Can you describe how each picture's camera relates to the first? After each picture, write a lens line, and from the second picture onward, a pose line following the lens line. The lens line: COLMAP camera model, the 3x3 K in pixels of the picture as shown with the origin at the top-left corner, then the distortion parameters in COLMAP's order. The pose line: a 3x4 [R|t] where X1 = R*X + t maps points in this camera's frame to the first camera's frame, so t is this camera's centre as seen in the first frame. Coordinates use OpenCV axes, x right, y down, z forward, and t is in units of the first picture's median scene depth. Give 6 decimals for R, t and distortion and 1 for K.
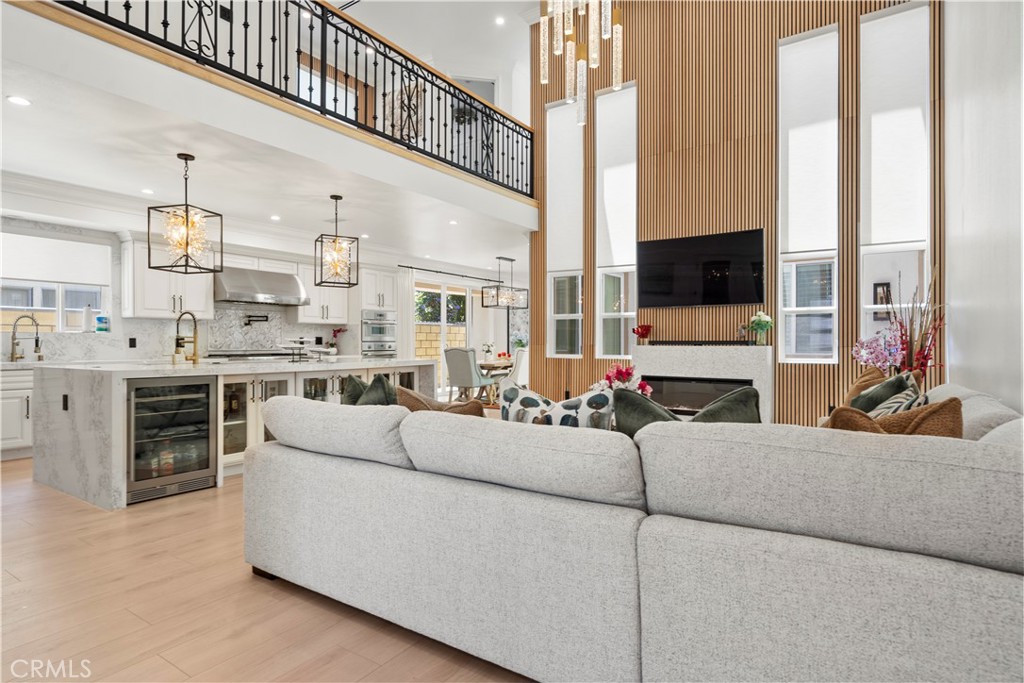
lens RADIAL K [[547.0, 0, 512.0], [0, 547.0, 341.5], [0, 0, 1]] dist [0.002306, 0.000286]
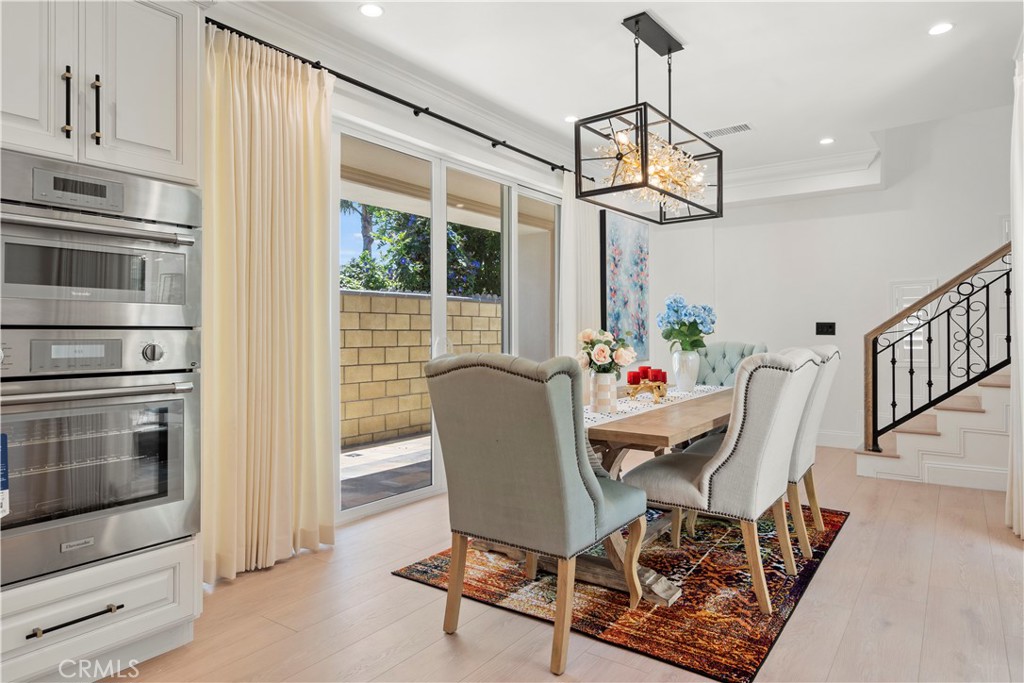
lens RADIAL K [[613.8, 0, 513.8], [0, 613.8, 329.1], [0, 0, 1]] dist [0.002505, 0.000342]
pose [[0.999669, -0.002898, -0.025569, -0.122323], [0.002809, 0.999990, -0.003549, 0.002423], [0.025579, 0.003476, 0.999667, 1.111323]]
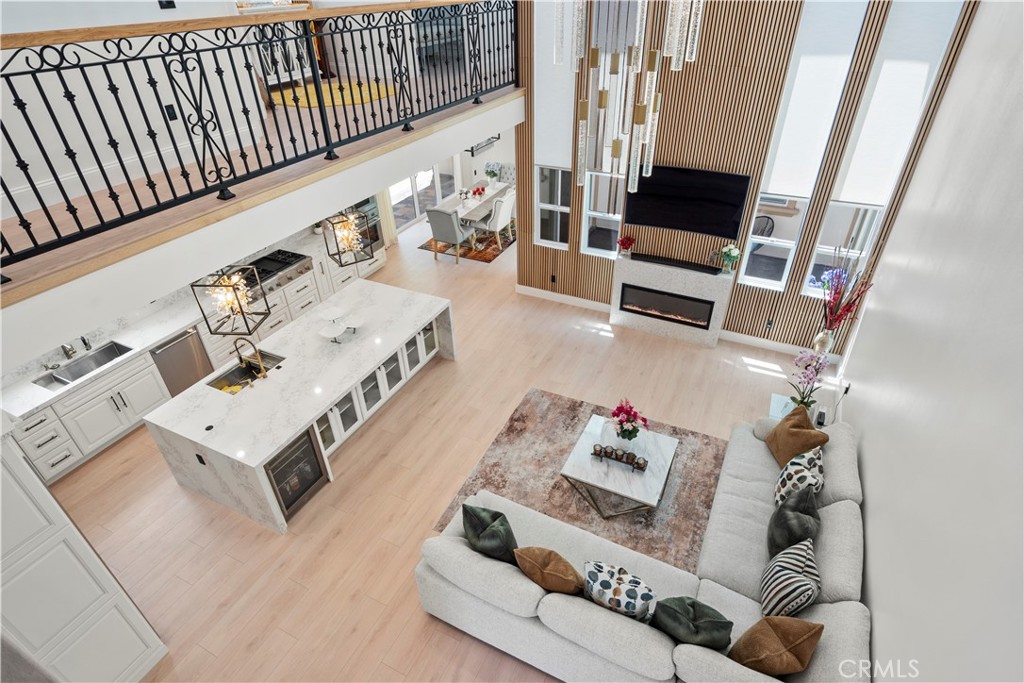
lens RADIAL K [[552.0, 0, 512.0], [0, 552.0, 341.5], [0, 0, 1]] dist [0.014621, 0.000841]
pose [[0.991504, -0.090603, 0.093329, -0.120833], [0.021454, 0.821591, 0.569673, -0.530982], [-0.128292, -0.562832, 0.816555, 0.002196]]
